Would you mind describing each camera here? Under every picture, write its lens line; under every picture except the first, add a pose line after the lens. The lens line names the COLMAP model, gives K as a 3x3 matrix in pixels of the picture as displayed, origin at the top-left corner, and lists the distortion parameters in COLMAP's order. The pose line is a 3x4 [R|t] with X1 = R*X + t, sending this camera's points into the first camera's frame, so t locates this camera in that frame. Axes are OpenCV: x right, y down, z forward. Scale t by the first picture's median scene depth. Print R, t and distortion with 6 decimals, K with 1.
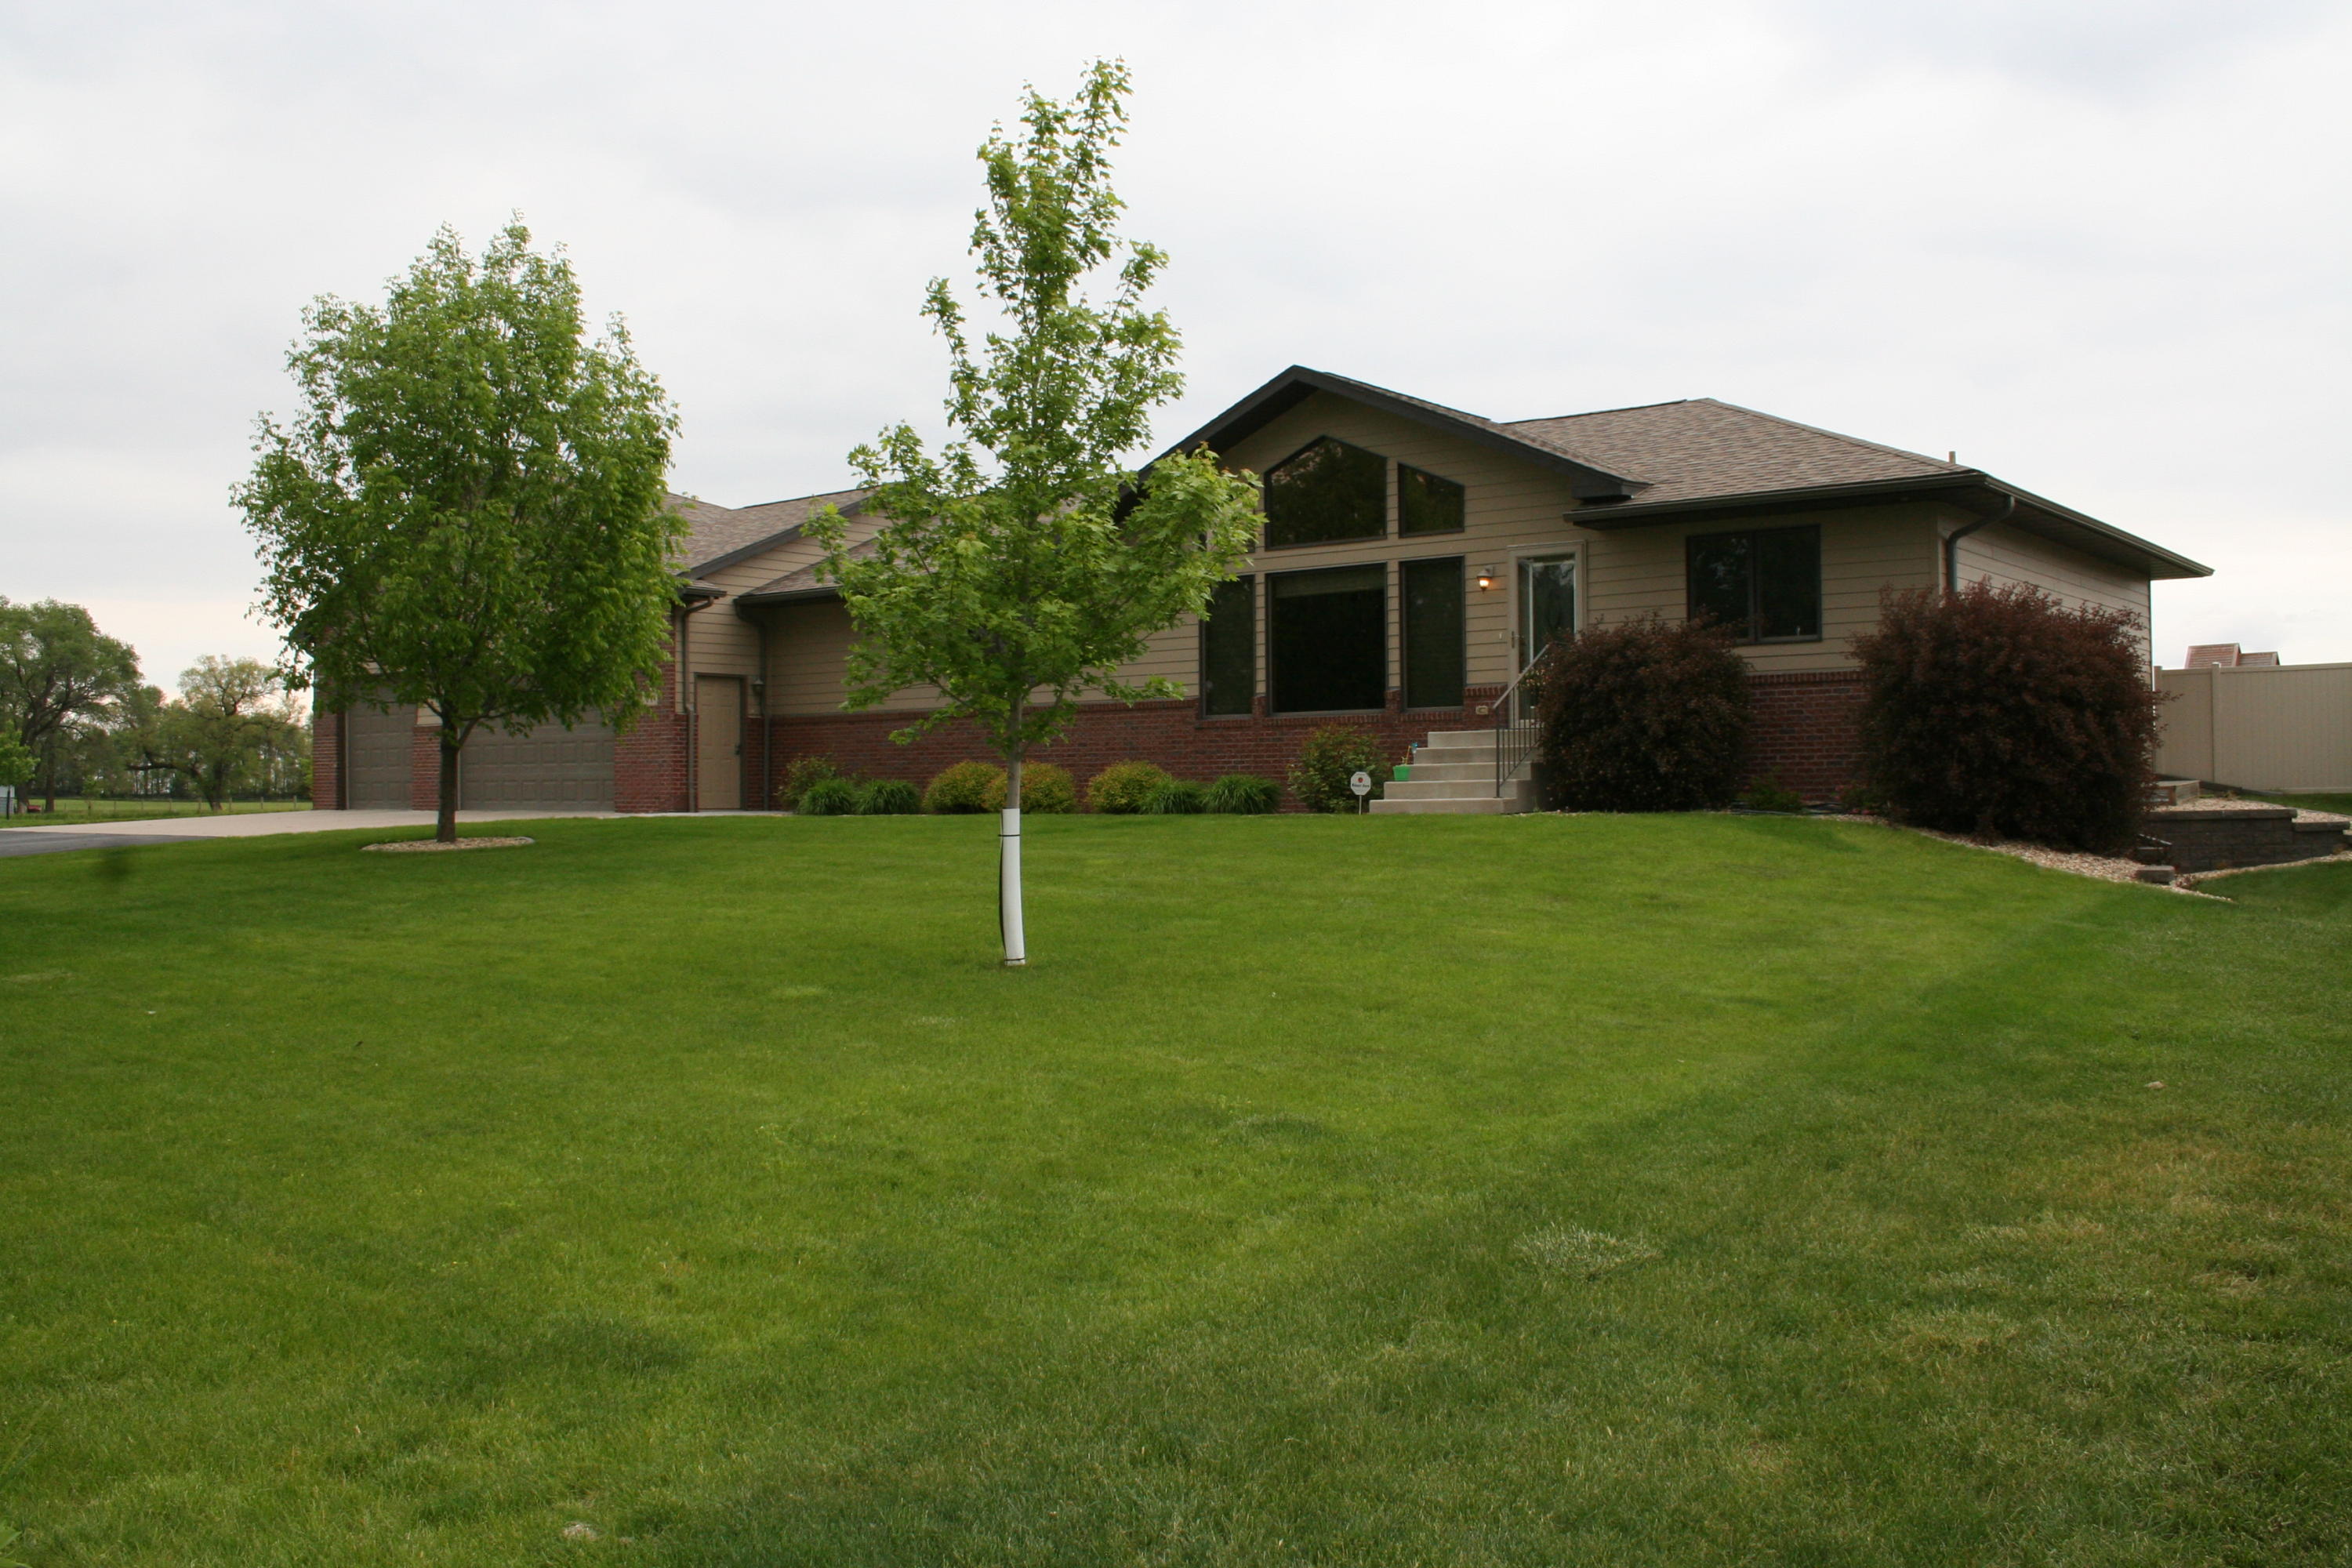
lens RADIAL K [[1956.0, 0, 1176.0], [0, 1956.0, 784.0], [0, 0, 1]] dist [-0.167197, 0.159609]
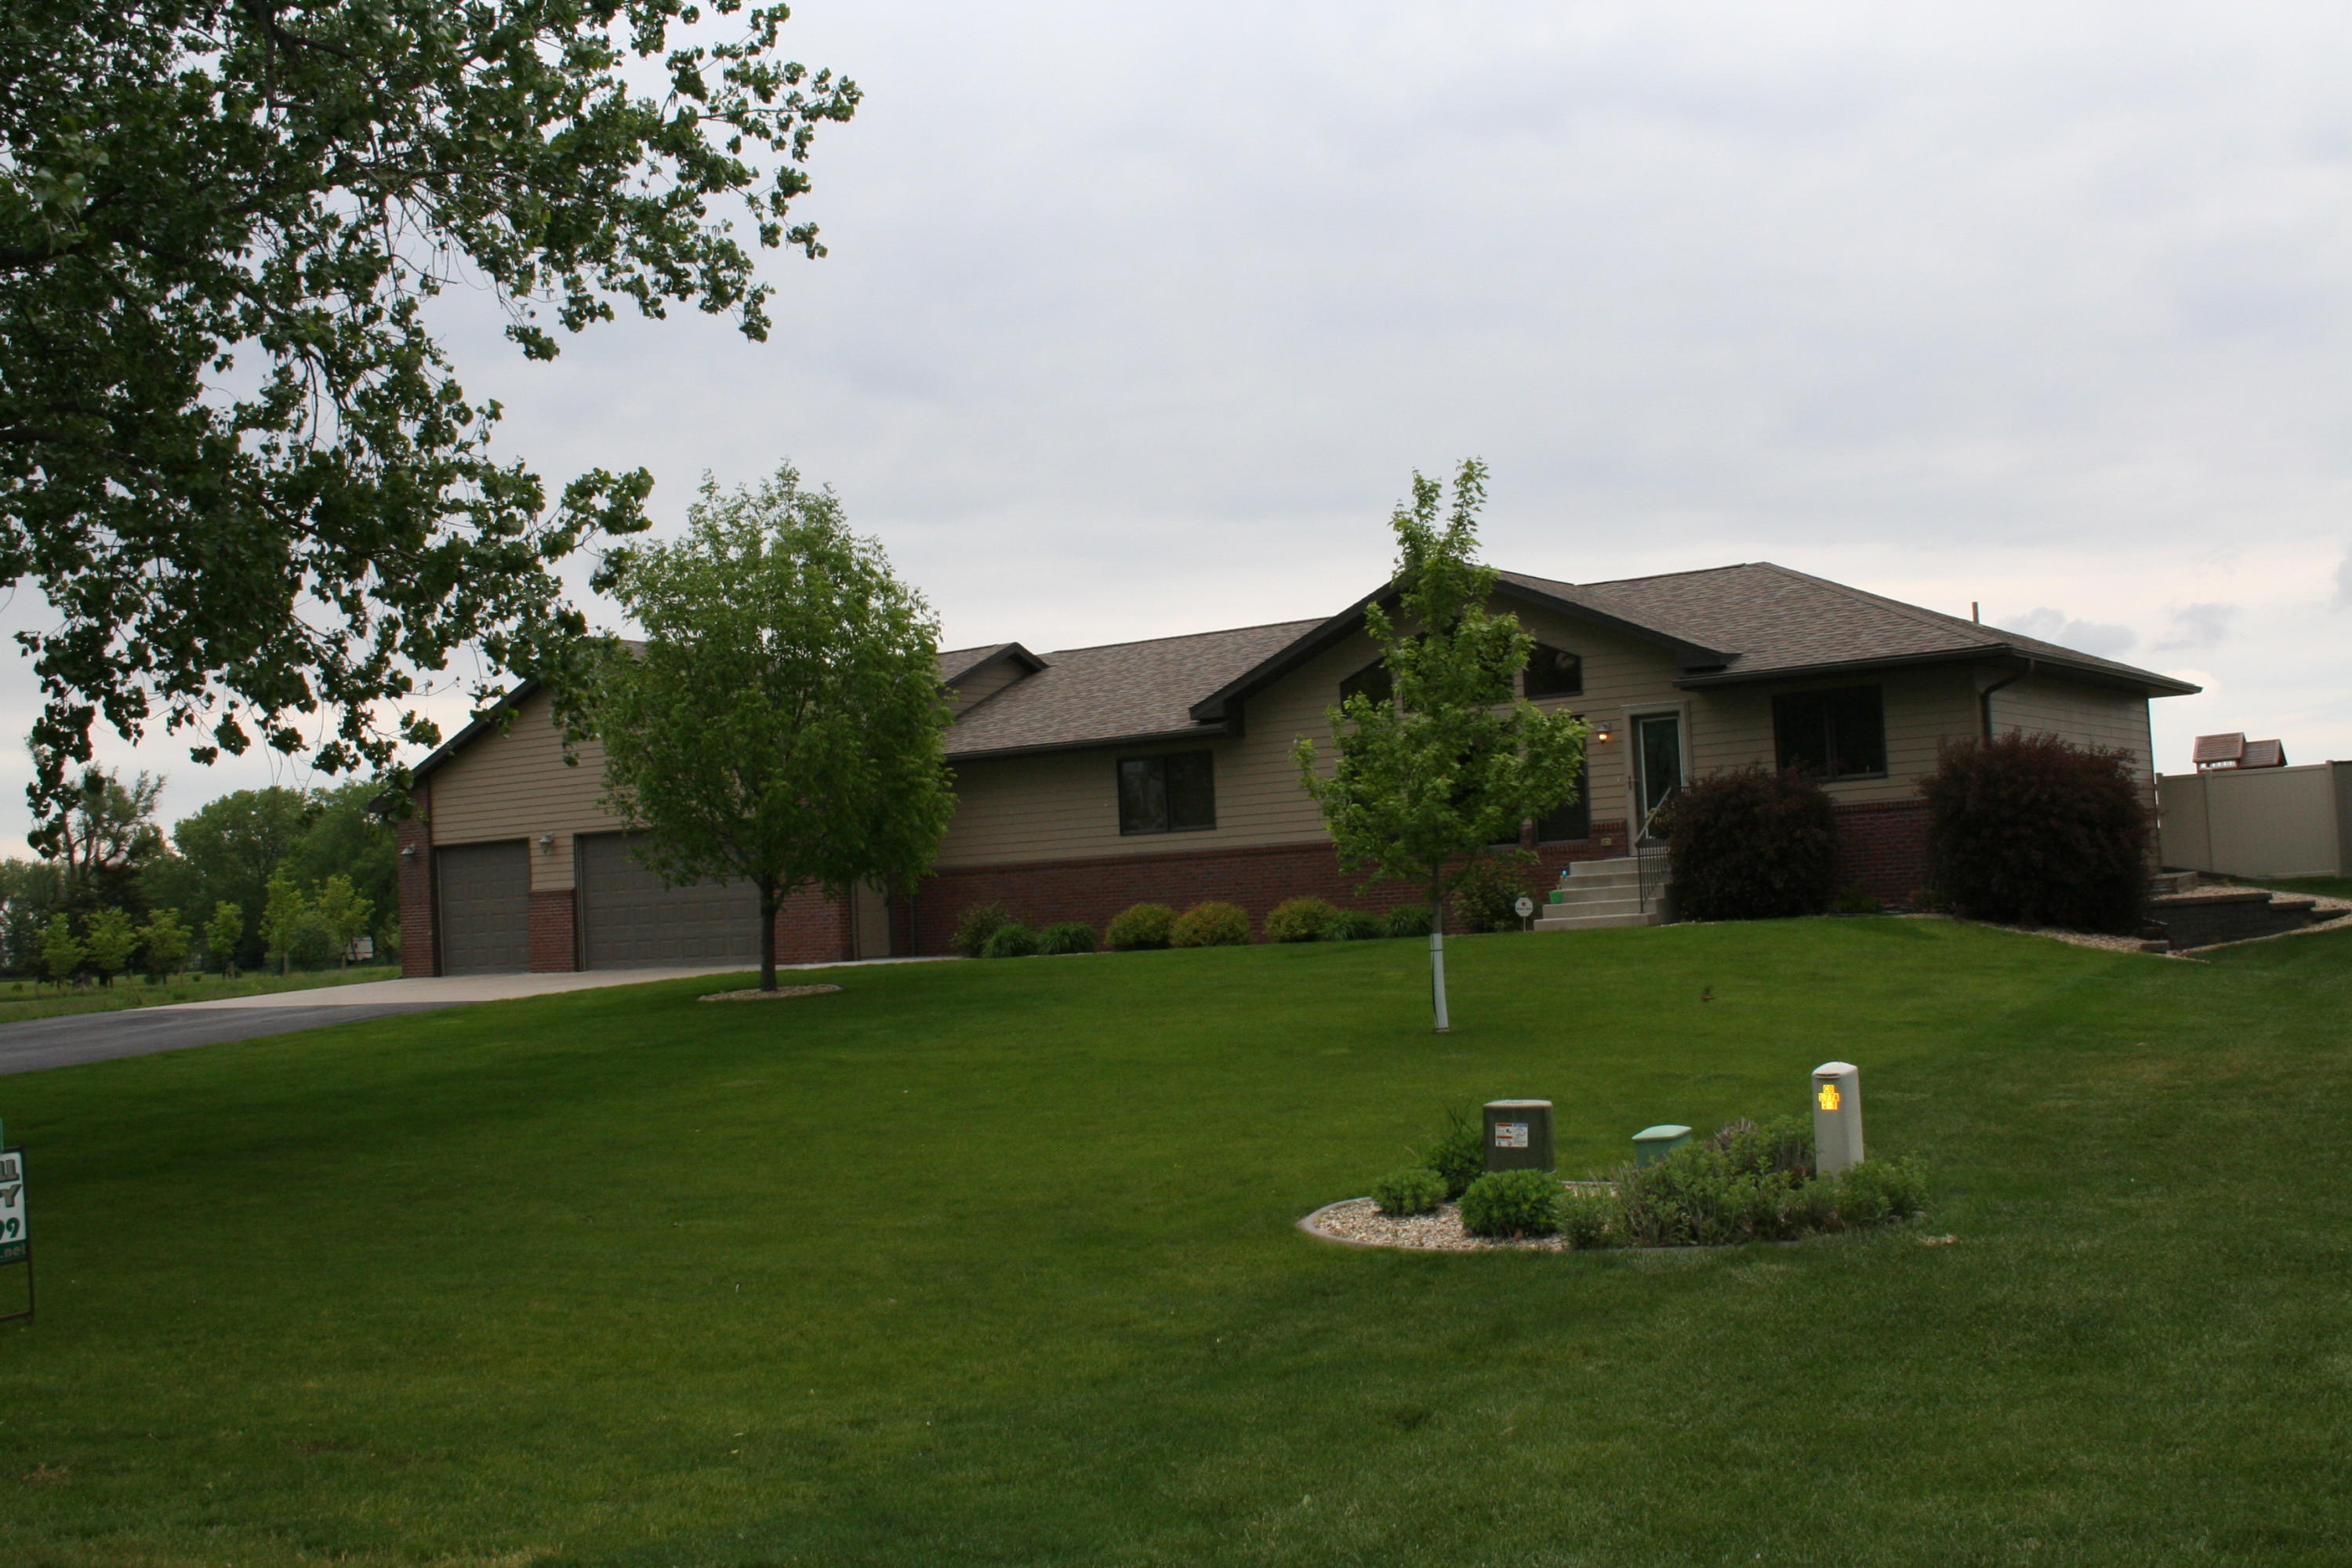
lens RADIAL K [[2392.6, 0, 1176.0], [0, 2392.6, 784.0], [0, 0, 1]] dist [-0.135575, 0.211130]
pose [[0.996644, -0.040227, 0.071289, -0.223264], [0.044067, 0.997614, -0.053140, -0.007301], [-0.068981, 0.056103, 0.996039, -0.478915]]
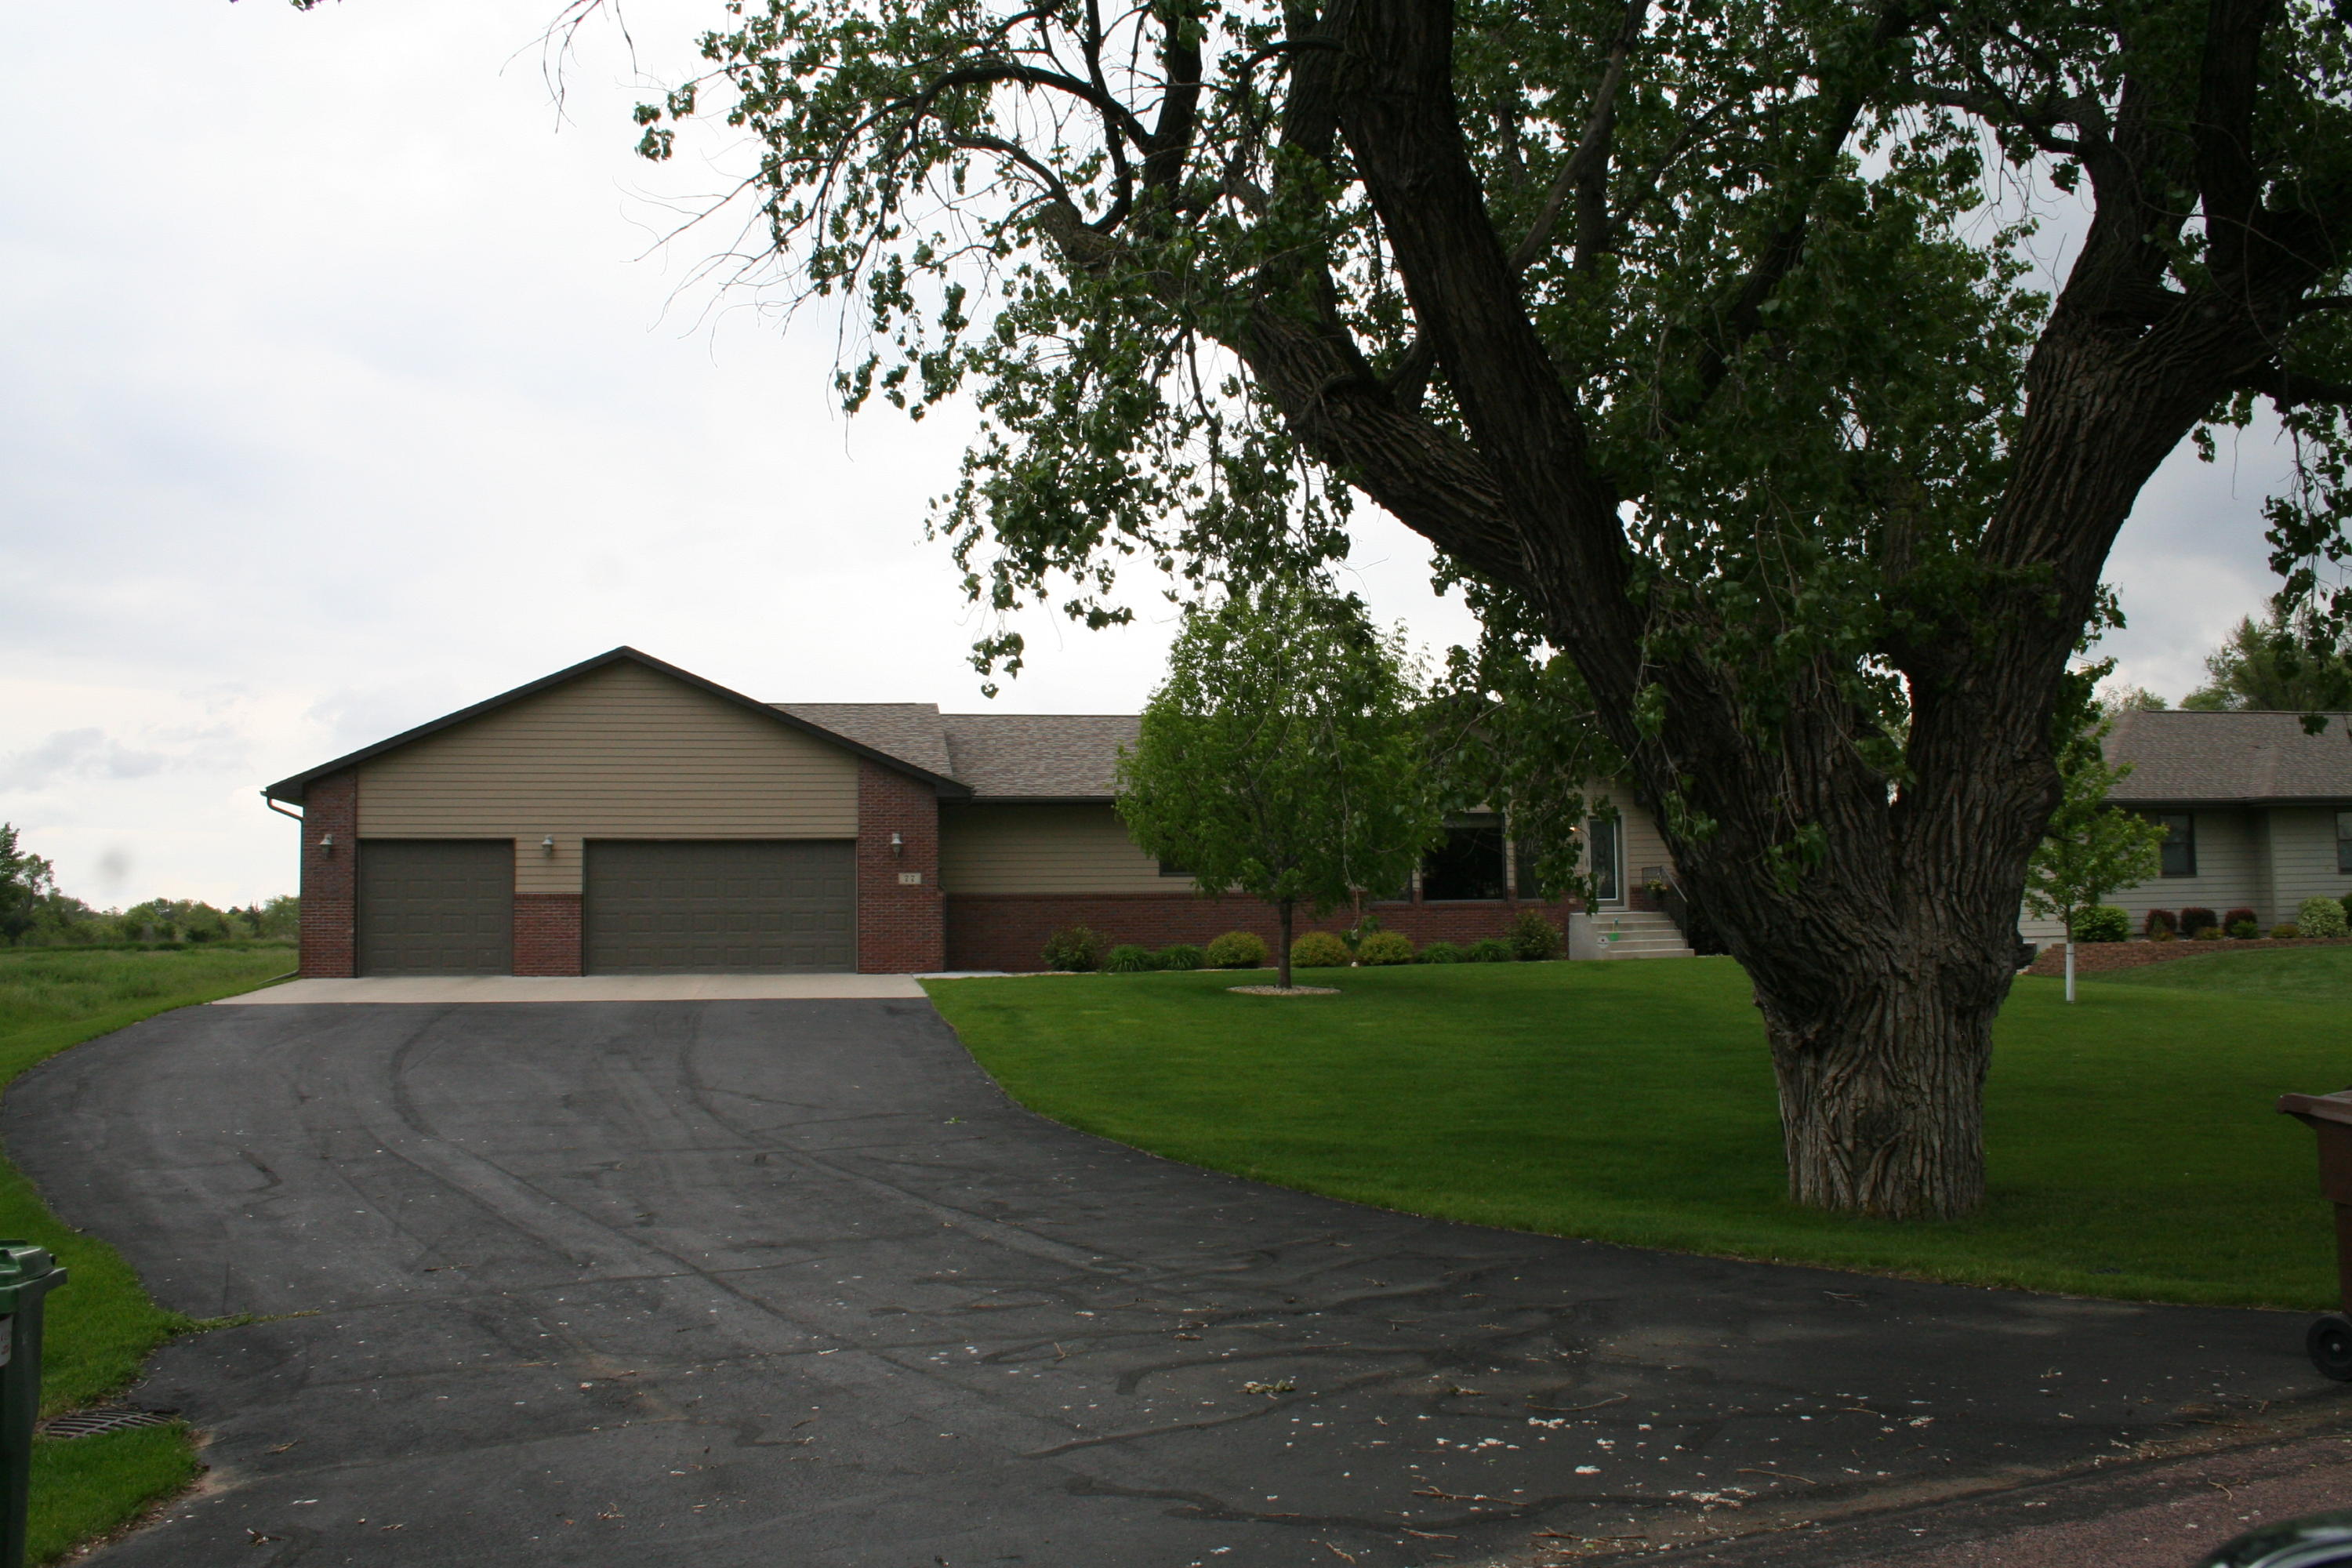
lens RADIAL K [[1956.0, 0, 1176.0], [0, 1956.0, 784.0], [0, 0, 1]] dist [-0.167197, 0.159609]
pose [[0.661279, 0.056039, 0.748044, -1.479290], [0.008184, 0.996607, -0.081895, -0.002635], [-0.750096, 0.060278, 0.658577, 0.101770]]
